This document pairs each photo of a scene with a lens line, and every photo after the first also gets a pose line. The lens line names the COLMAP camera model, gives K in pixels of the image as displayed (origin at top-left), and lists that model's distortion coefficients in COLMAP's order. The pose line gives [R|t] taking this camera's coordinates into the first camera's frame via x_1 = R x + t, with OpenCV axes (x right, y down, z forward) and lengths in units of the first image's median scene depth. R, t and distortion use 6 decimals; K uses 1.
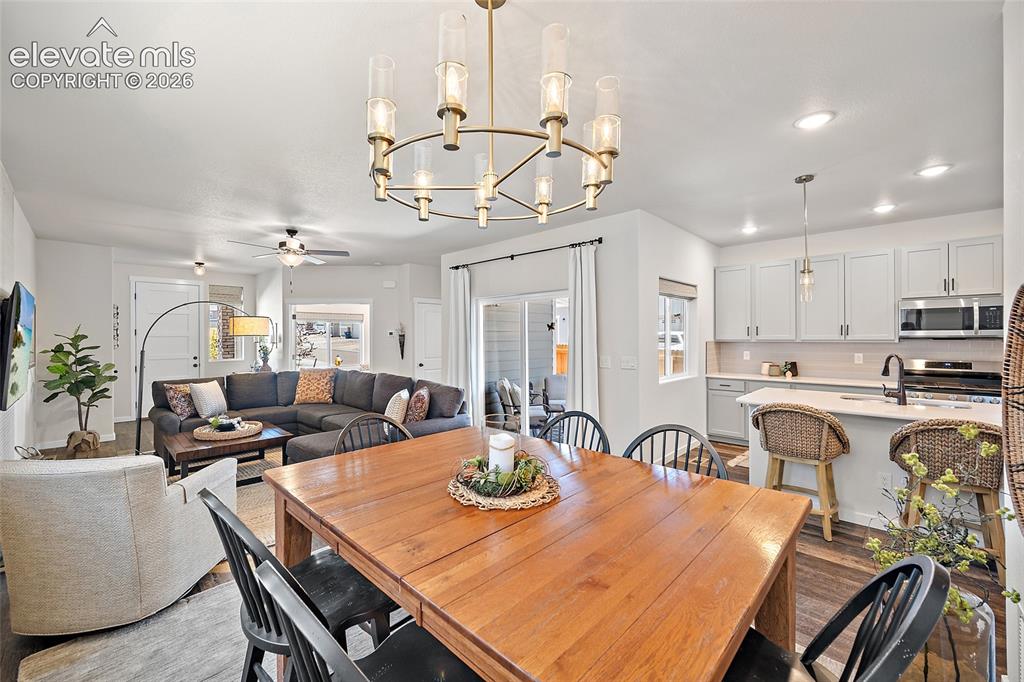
lens RADIAL K [[403.9, 0, 510.6], [0, 403.9, 338.0], [0, 0, 1]] dist [-0.003489, -0.000347]
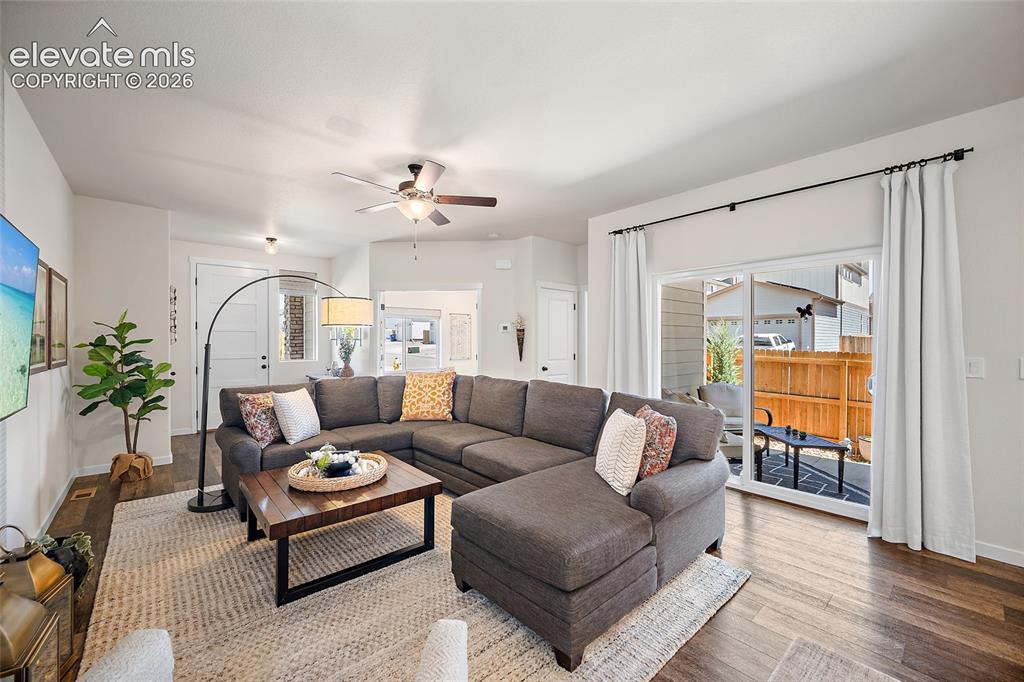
lens RADIAL K [[403.9, 0, 512.3], [0, 403.9, 343.3], [0, 0, 1]] dist [-0.003489, -0.000347]
pose [[0.996671, 0.004649, -0.081391, -0.303899], [-0.004436, 0.999986, 0.002806, 0.022914], [0.081403, -0.002436, 0.996678, 0.318612]]
